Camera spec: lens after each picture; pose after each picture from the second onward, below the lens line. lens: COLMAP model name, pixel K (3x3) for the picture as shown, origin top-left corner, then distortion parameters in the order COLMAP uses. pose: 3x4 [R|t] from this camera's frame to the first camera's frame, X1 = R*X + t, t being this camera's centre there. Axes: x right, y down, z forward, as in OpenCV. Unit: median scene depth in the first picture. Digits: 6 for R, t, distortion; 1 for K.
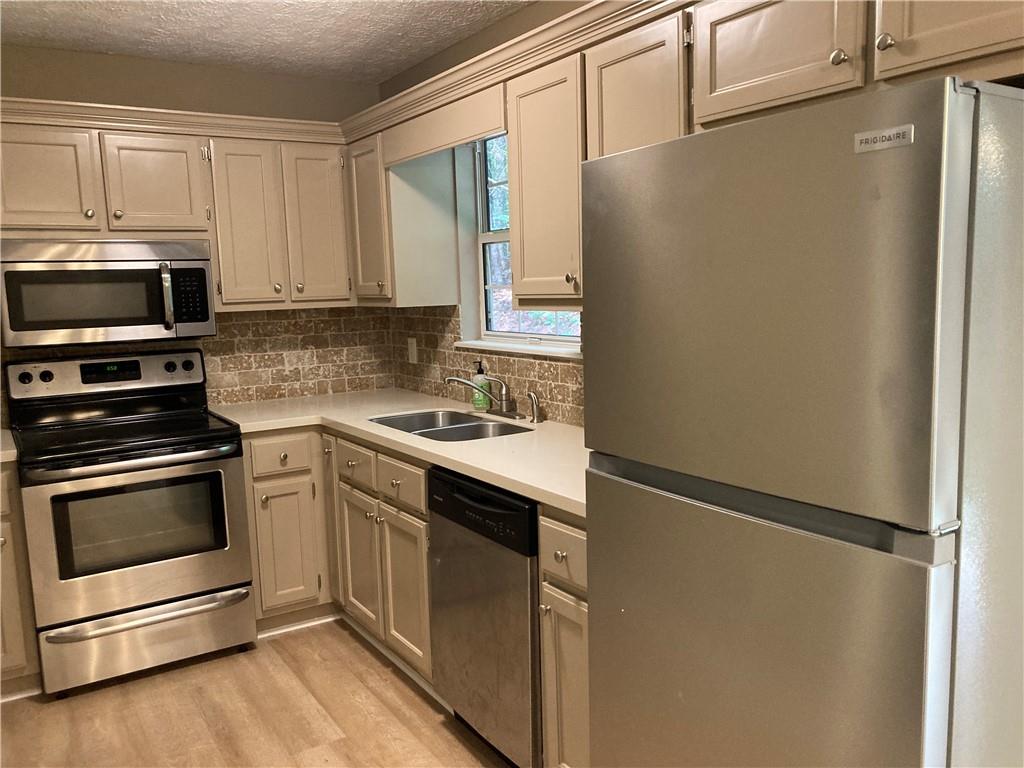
lens RADIAL K [[850.7, 0, 519.6], [0, 850.7, 394.0], [0, 0, 1]] dist [0.062180, -0.055452]
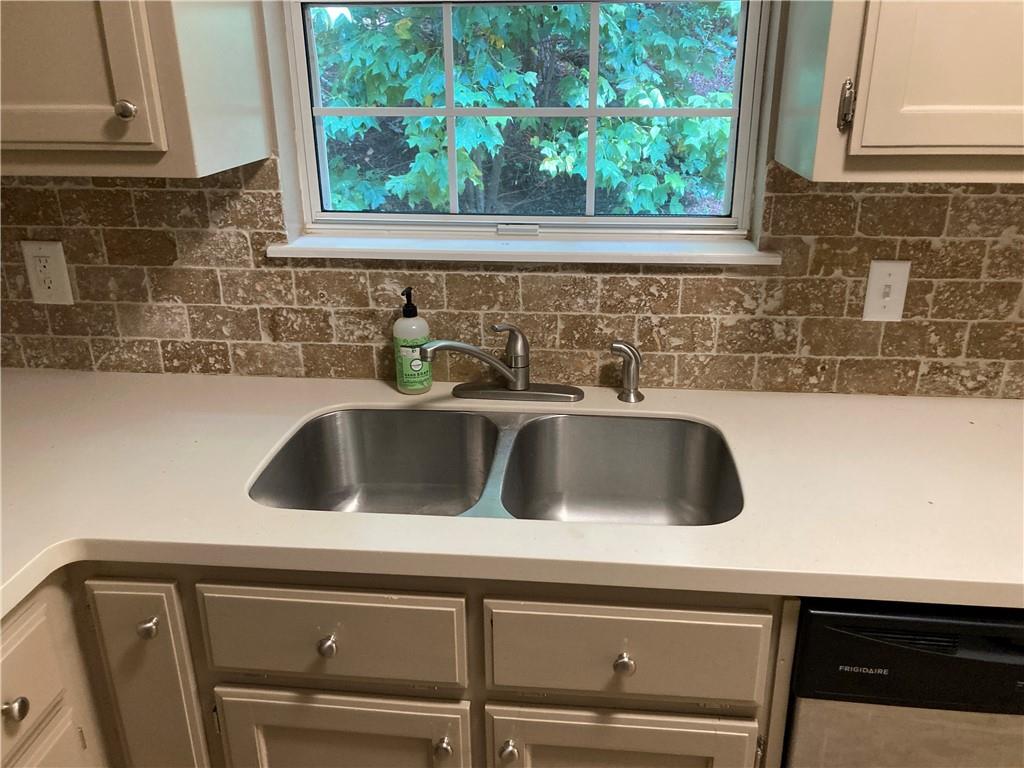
lens RADIAL K [[850.7, 0, 511.9], [0, 850.7, 389.2], [0, 0, 1]] dist [0.062180, -0.055452]
pose [[0.623880, -0.262954, 0.735954, -0.370435], [0.091725, 0.959824, 0.265186, -0.105642], [-0.776118, -0.097939, 0.622935, 0.698129]]
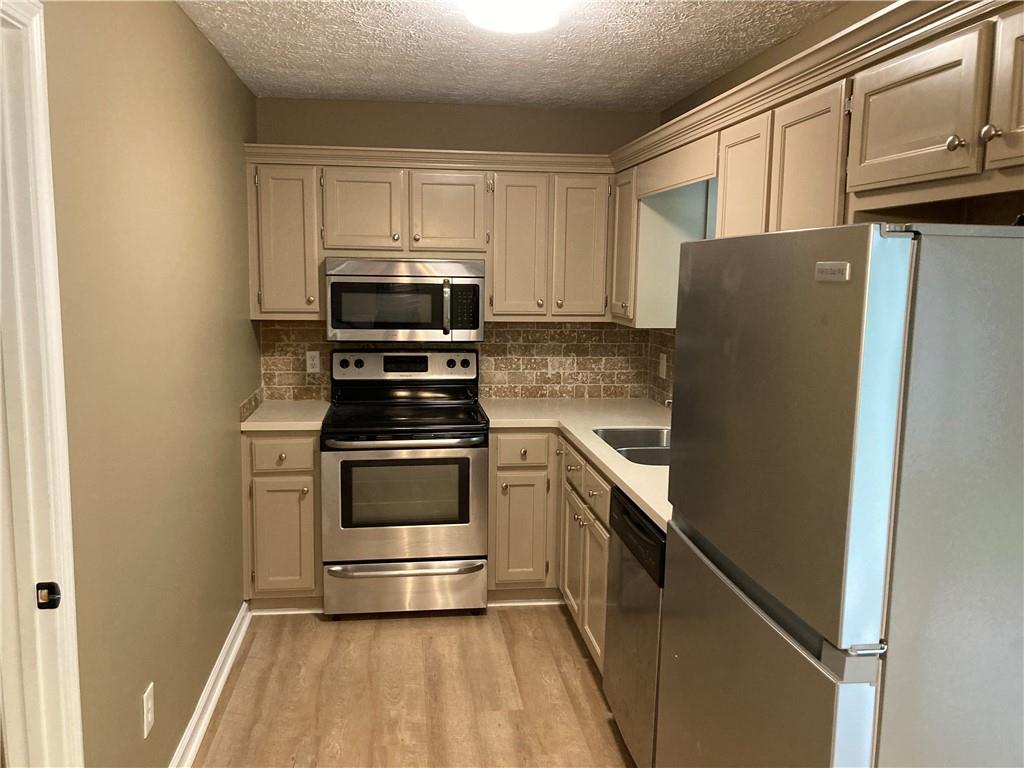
lens RADIAL K [[850.7, 0, 512.8], [0, 850.7, 377.6], [0, 0, 1]] dist [0.062180, -0.055452]
pose [[0.905397, 0.098792, -0.412911, 0.173187], [-0.098528, 0.994891, 0.021990, -0.050661], [0.412974, 0.020773, 0.910506, -0.039838]]
